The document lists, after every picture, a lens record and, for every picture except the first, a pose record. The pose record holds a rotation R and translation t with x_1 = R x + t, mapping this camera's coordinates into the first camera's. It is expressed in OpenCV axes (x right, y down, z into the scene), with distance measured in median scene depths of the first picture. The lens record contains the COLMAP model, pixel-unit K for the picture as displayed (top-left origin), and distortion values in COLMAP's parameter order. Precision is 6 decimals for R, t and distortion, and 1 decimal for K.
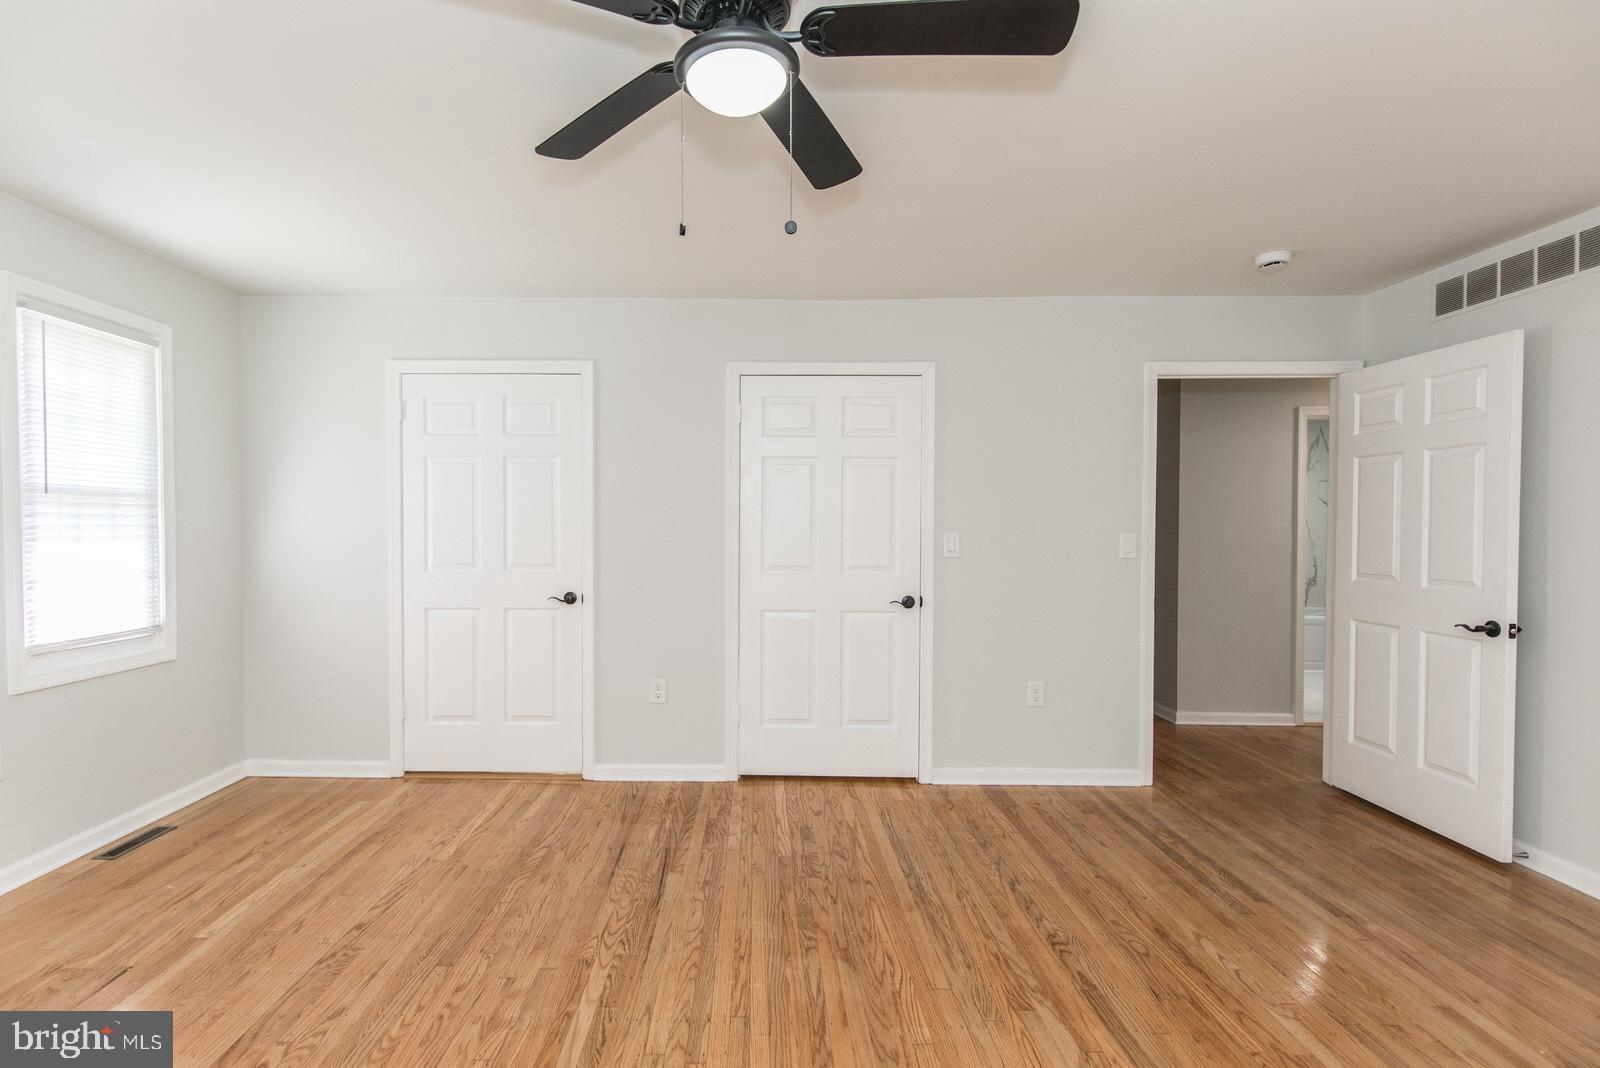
lens RADIAL K [[787.6, 0, 734.1], [0, 787.6, 539.4], [0, 0, 1]] dist [0.006320, -0.001180]
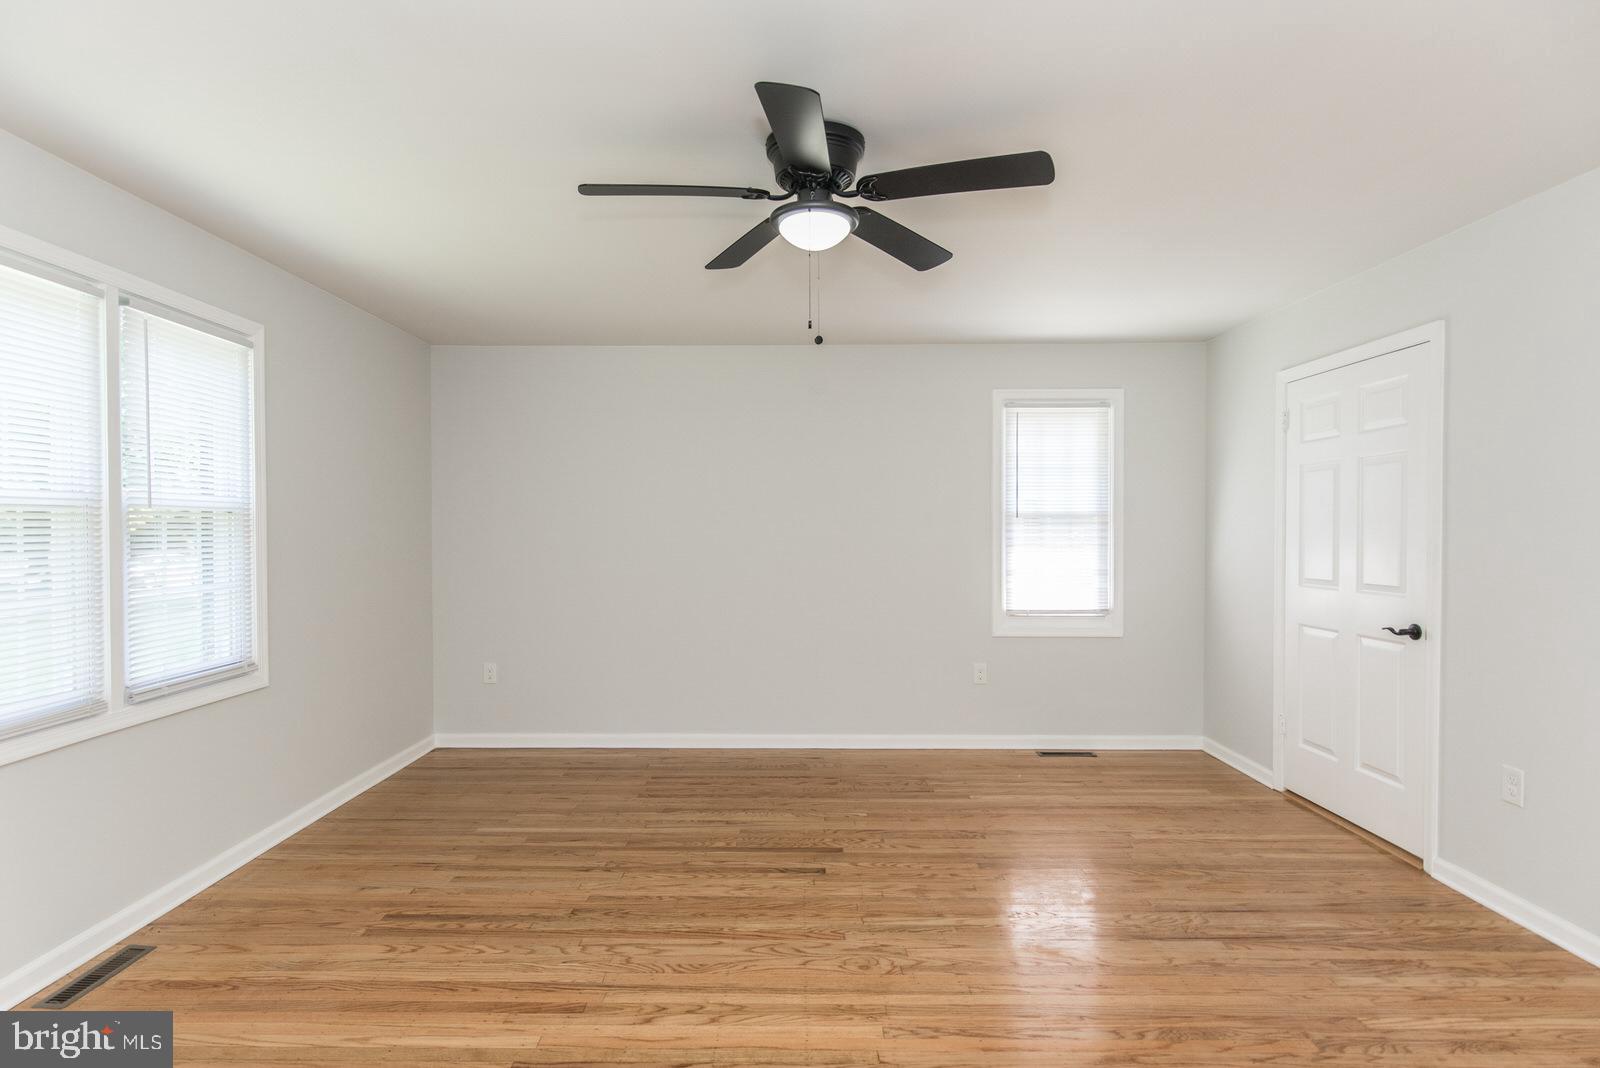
lens RADIAL K [[698.5, 0, 737.3], [0, 698.5, 540.9], [0, 0, 1]] dist [0.013005, -0.000468]
pose [[0.054370, 0.009394, -0.998477, 0.531665], [-0.014500, 0.999858, 0.008617, -0.014212], [0.998416, 0.014009, 0.054499, 0.337714]]
